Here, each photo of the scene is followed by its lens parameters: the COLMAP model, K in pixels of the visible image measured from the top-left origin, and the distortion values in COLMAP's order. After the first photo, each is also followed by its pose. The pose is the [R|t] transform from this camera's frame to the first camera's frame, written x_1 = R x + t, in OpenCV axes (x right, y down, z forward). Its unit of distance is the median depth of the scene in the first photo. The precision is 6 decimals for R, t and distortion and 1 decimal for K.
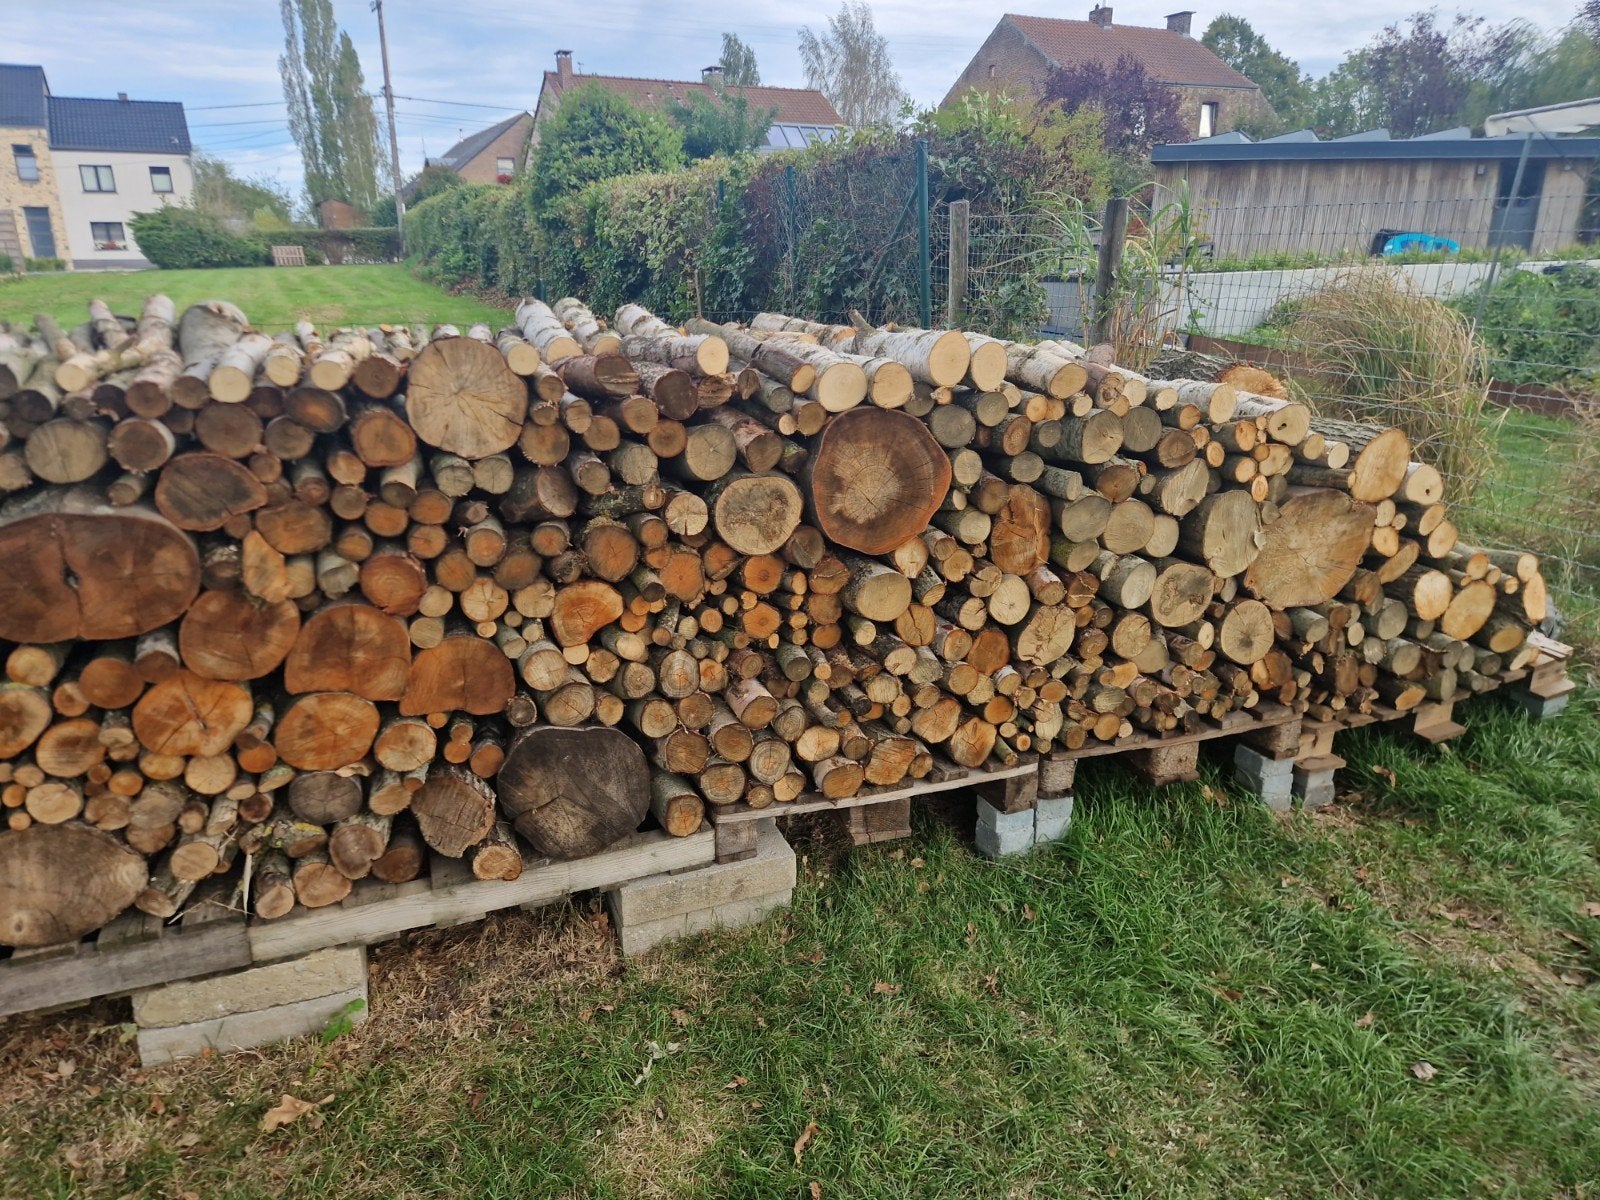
lens RADIAL K [[993.4, 0, 800.0], [0, 993.4, 600.0], [0, 0, 1]] dist [0.074797, -0.058758]
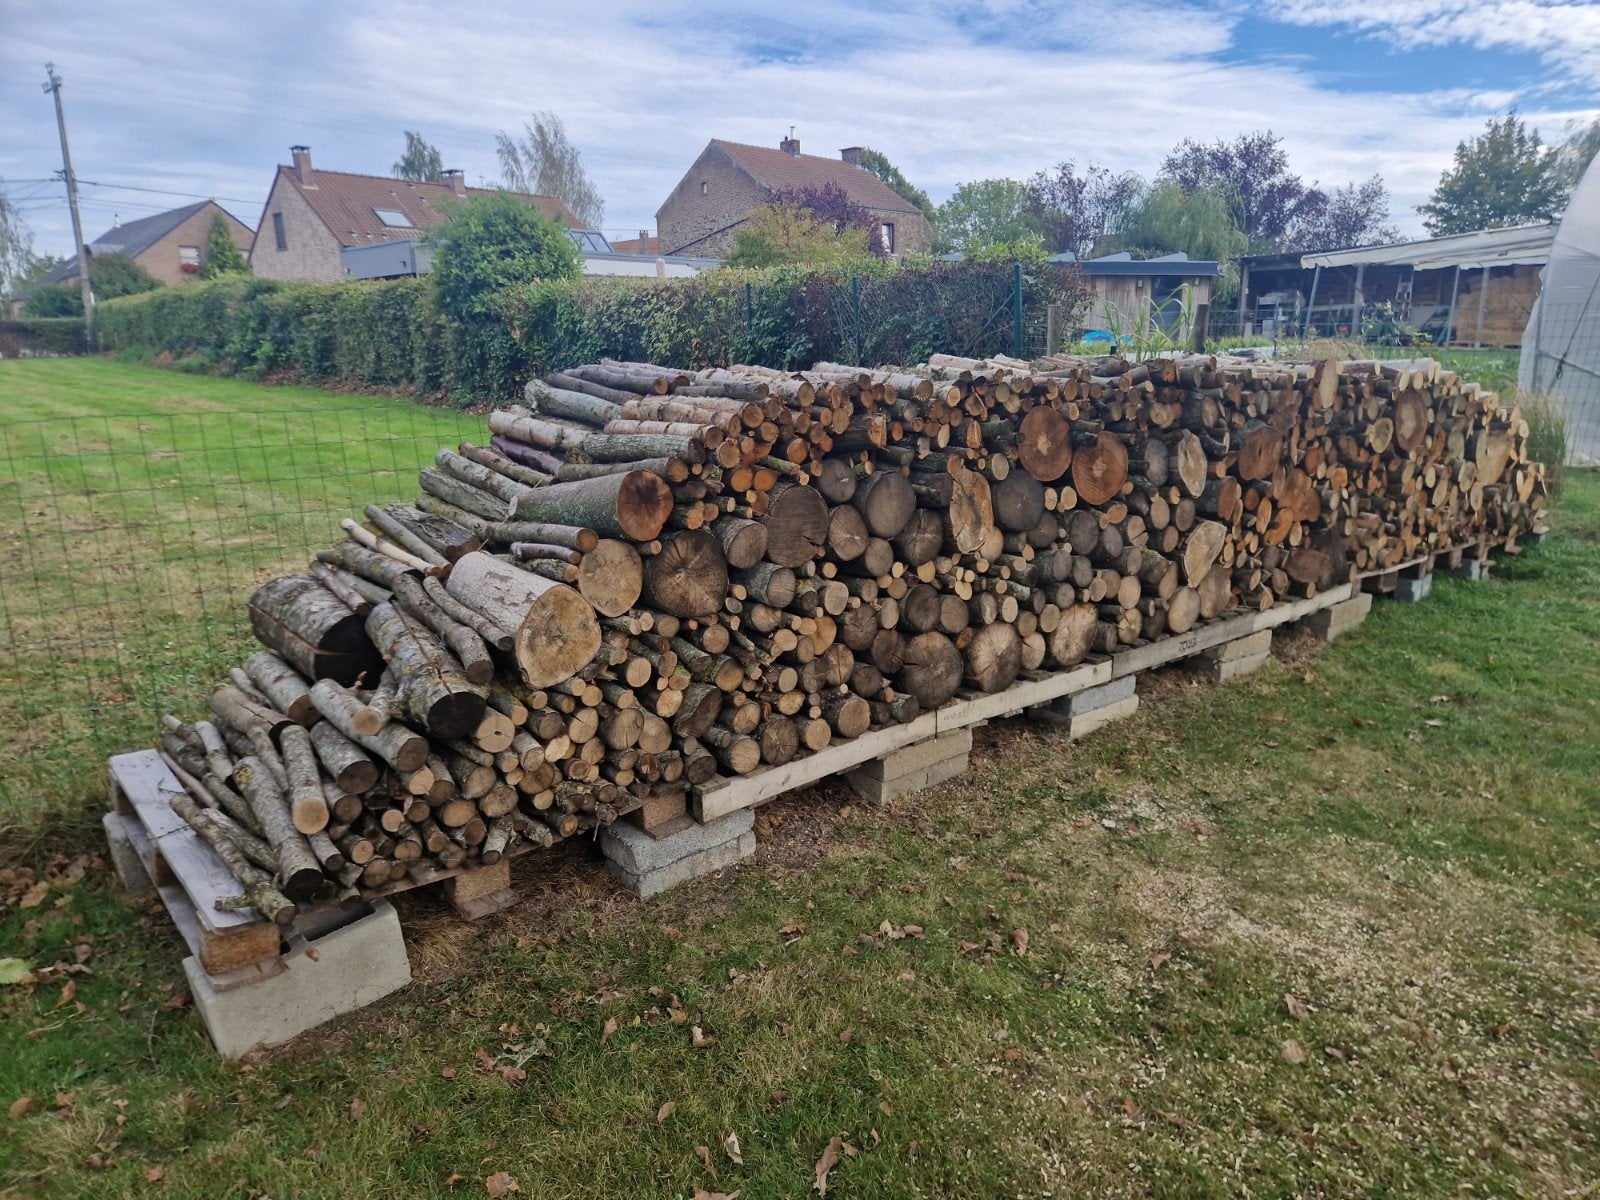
lens RADIAL K [[993.4, 0, 800.0], [0, 993.4, 600.0], [0, 0, 1]] dist [0.074797, -0.058758]
pose [[0.947840, -0.080712, 0.308358, -0.140594], [0.106757, 0.991921, -0.068522, 0.021186], [-0.300336, 0.097867, 0.948799, -0.054779]]
